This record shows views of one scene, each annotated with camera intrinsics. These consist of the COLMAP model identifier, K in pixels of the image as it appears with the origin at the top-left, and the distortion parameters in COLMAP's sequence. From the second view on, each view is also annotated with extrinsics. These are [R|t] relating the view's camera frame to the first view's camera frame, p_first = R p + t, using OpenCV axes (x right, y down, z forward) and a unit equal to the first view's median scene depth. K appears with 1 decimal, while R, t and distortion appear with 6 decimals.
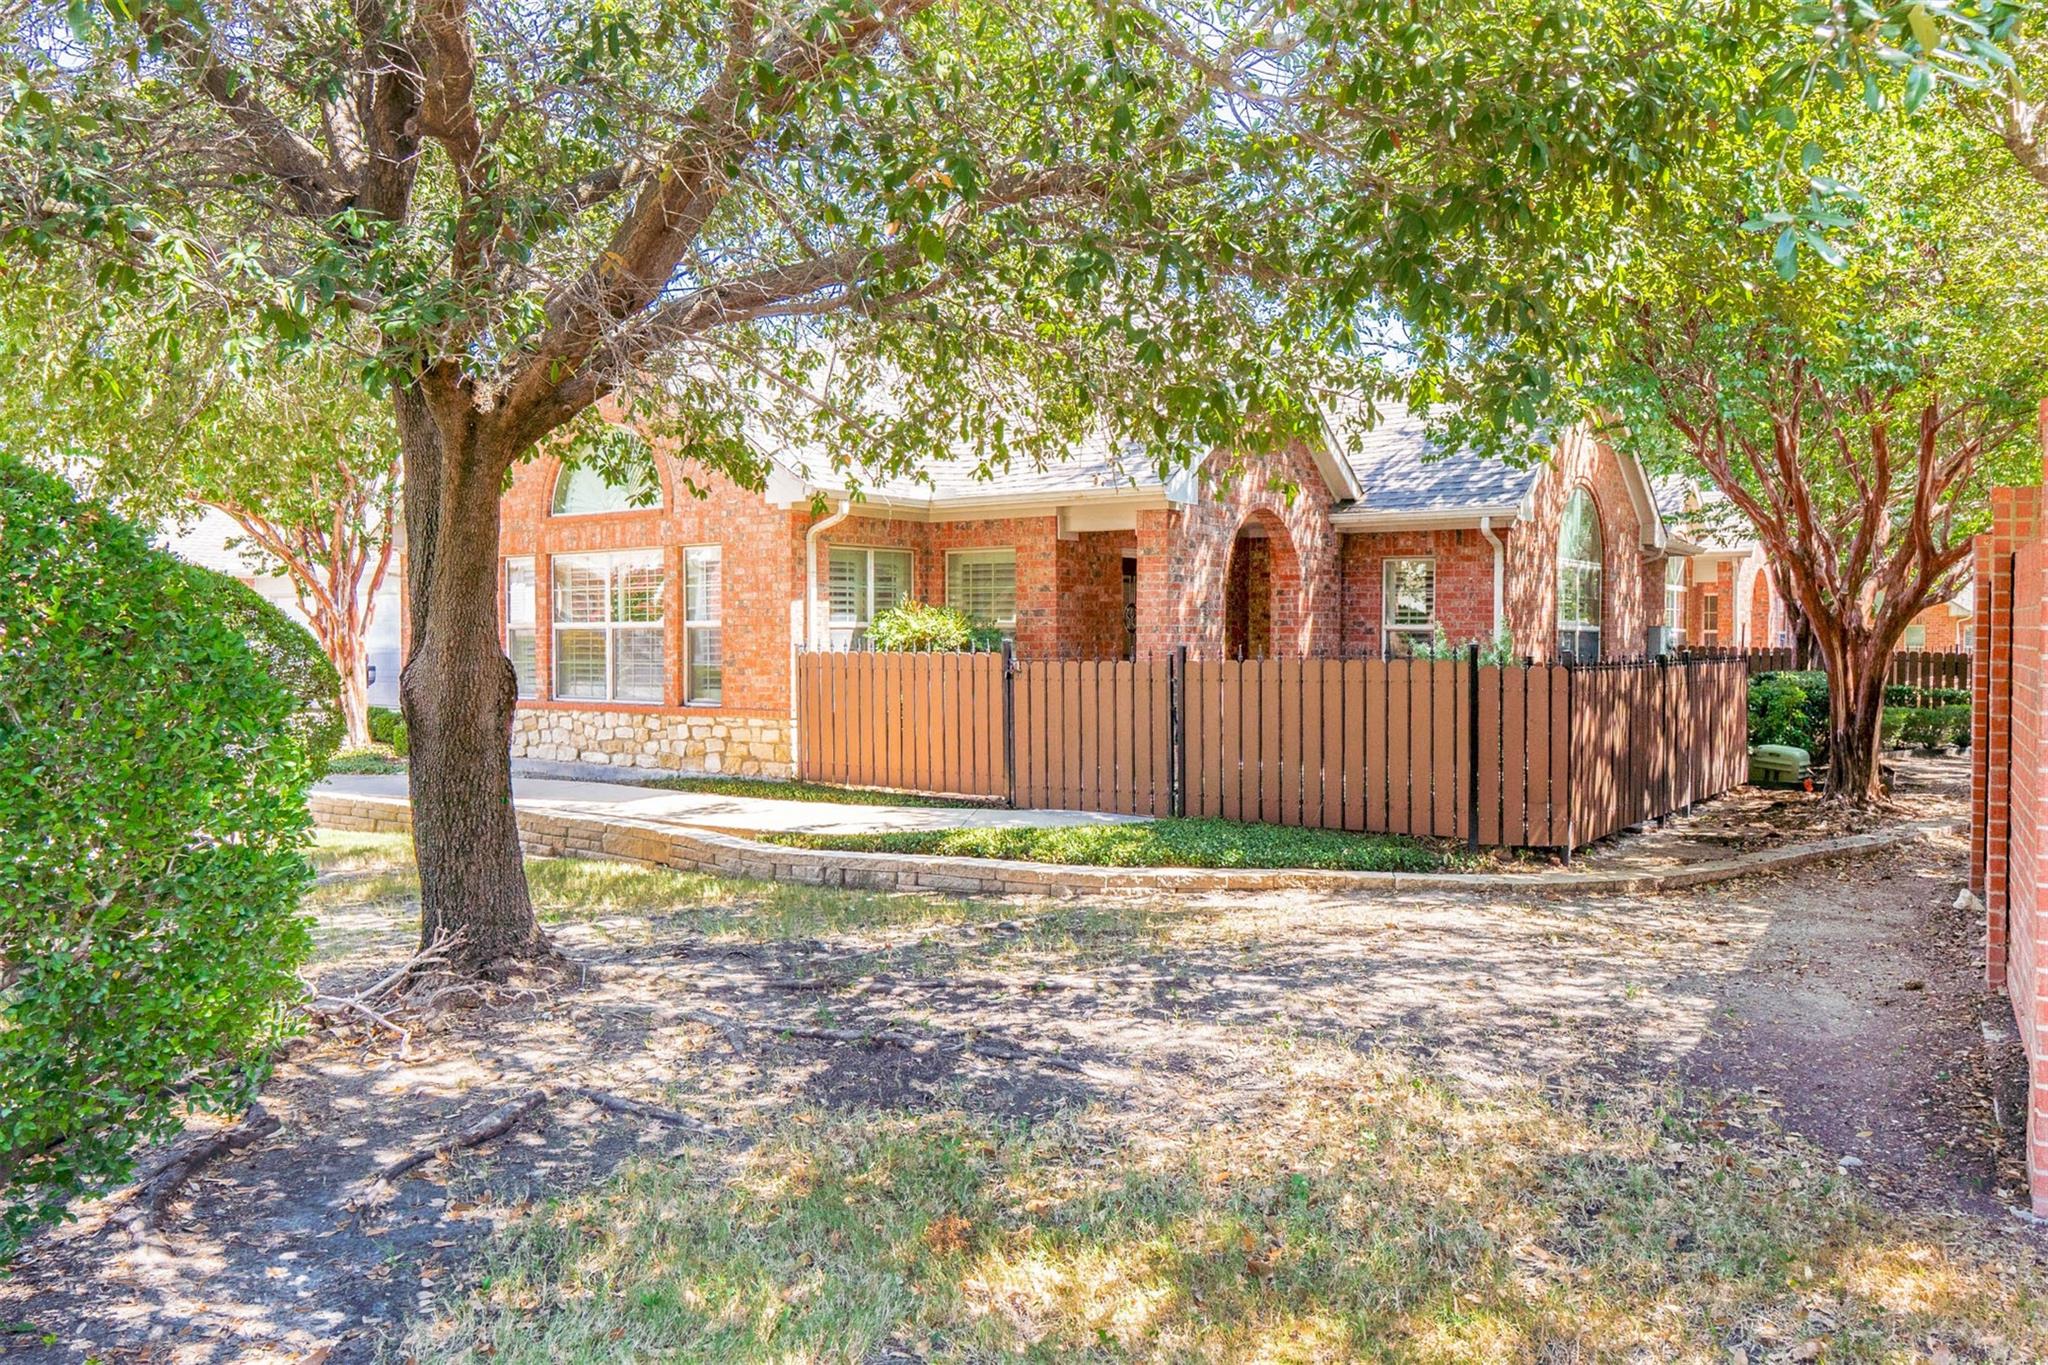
lens RADIAL K [[1438.1, 0, 1036.3], [0, 1438.1, 656.6], [0, 0, 1]] dist [-0.002683, 0.001501]
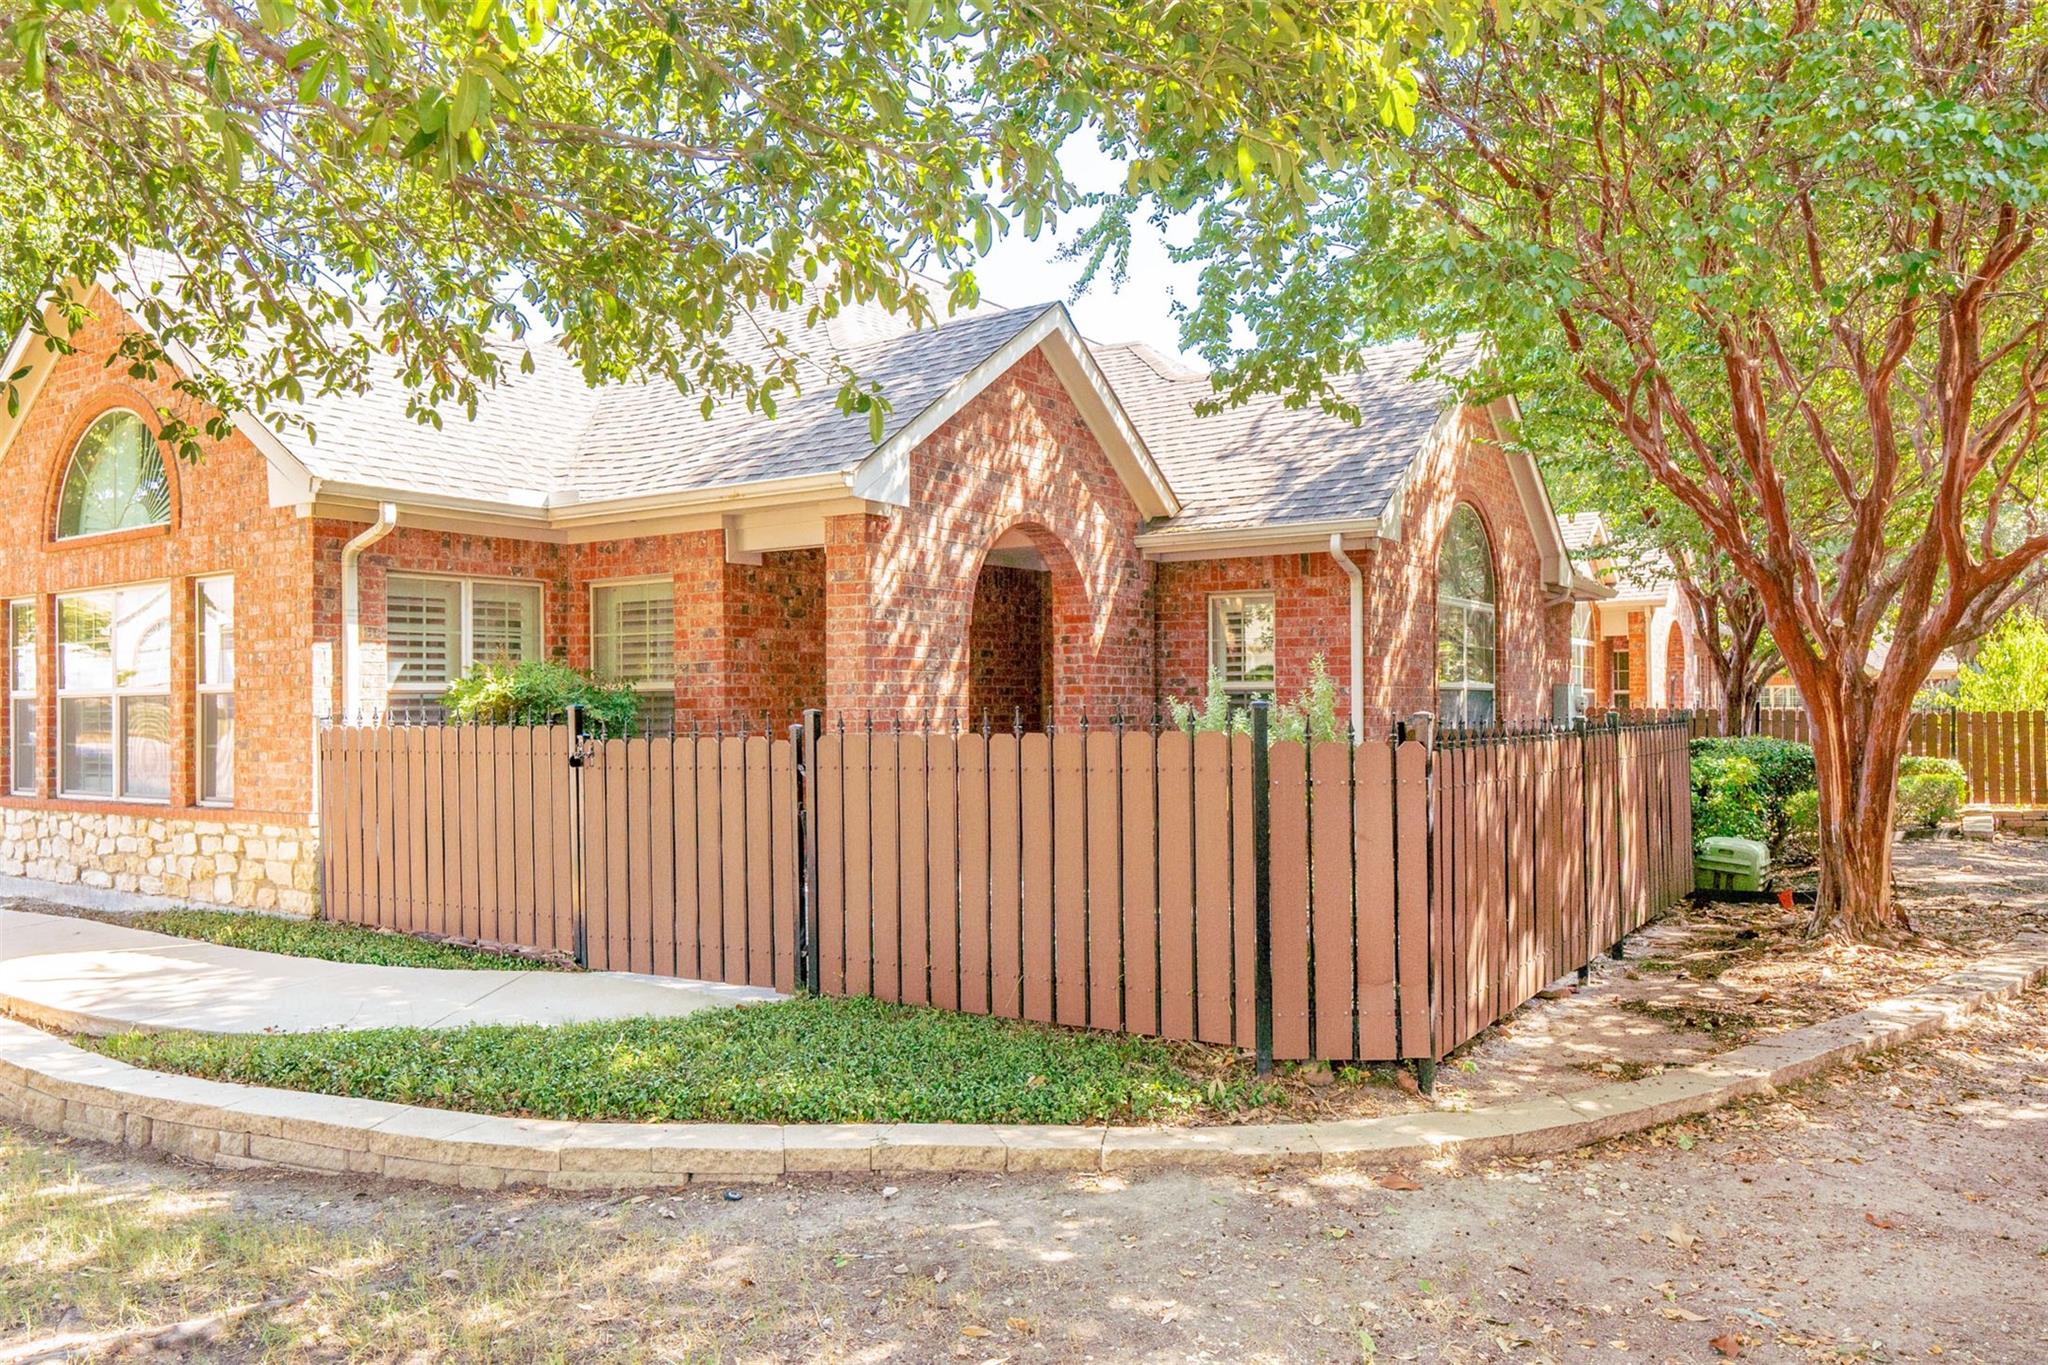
lens RADIAL K [[1411.8, 0, 1024.0], [0, 1411.8, 682.5], [0, 0, 1]] dist [-0.004158, -0.000220]
pose [[0.998938, -0.008793, 0.045222, 0.120376], [0.010164, 0.999493, -0.030172, -0.000793], [-0.044934, 0.030599, 0.998521, 0.289069]]
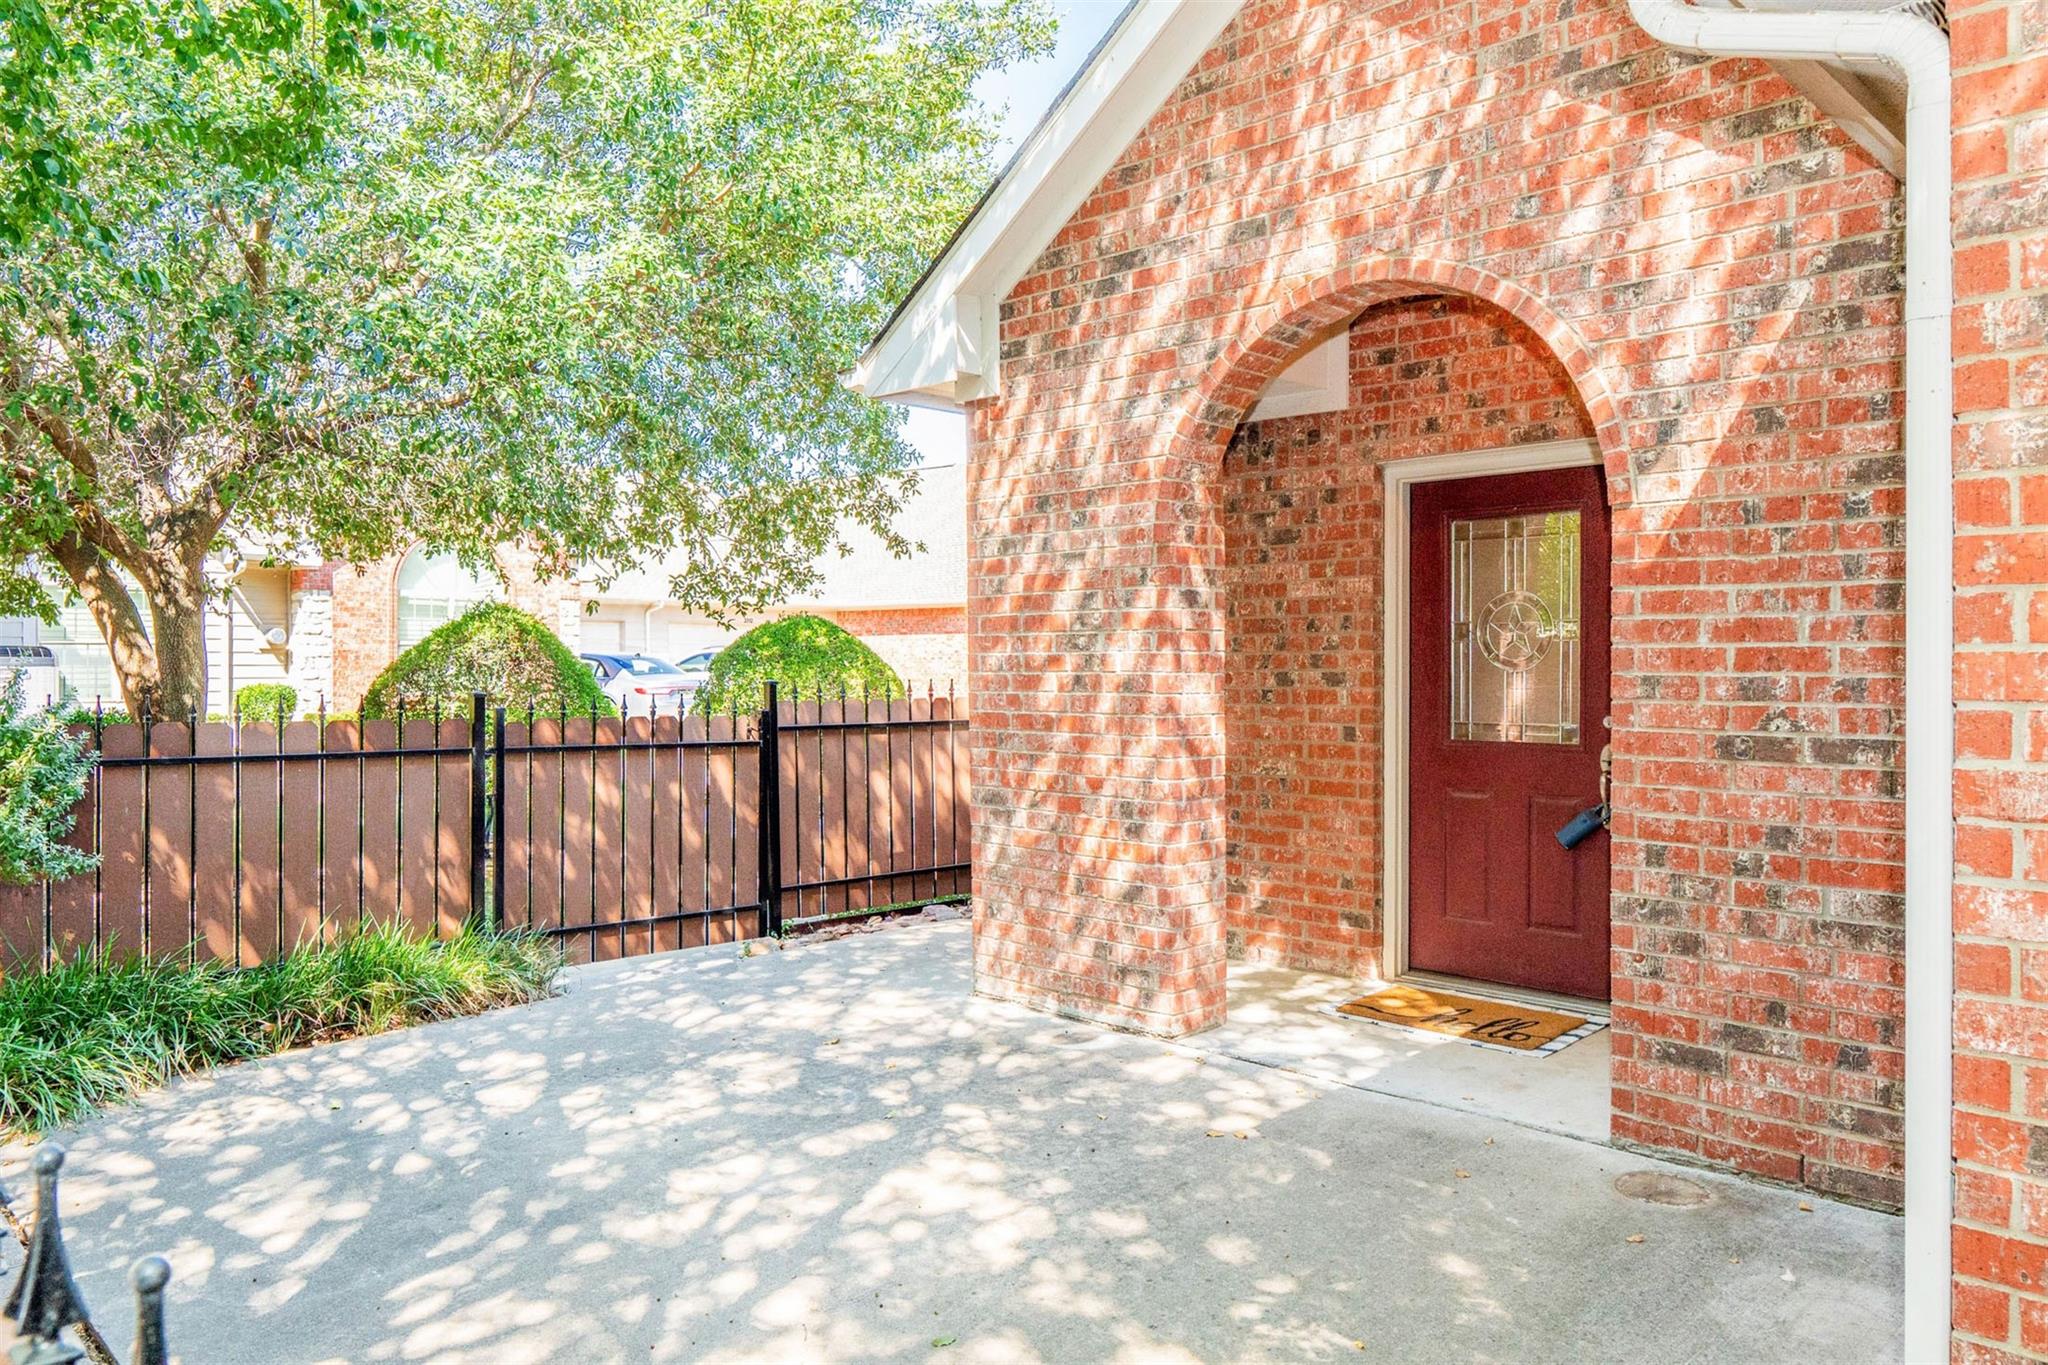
lens RADIAL K [[1438.1, 0, 1036.3], [0, 1438.1, 656.6], [0, 0, 1]] dist [-0.002683, 0.001501]
pose [[-0.147314, -0.001542, -0.989089, 0.464654], [-0.008112, 0.999967, -0.000351, -0.018044], [0.989057, 0.007971, -0.147322, 0.933787]]
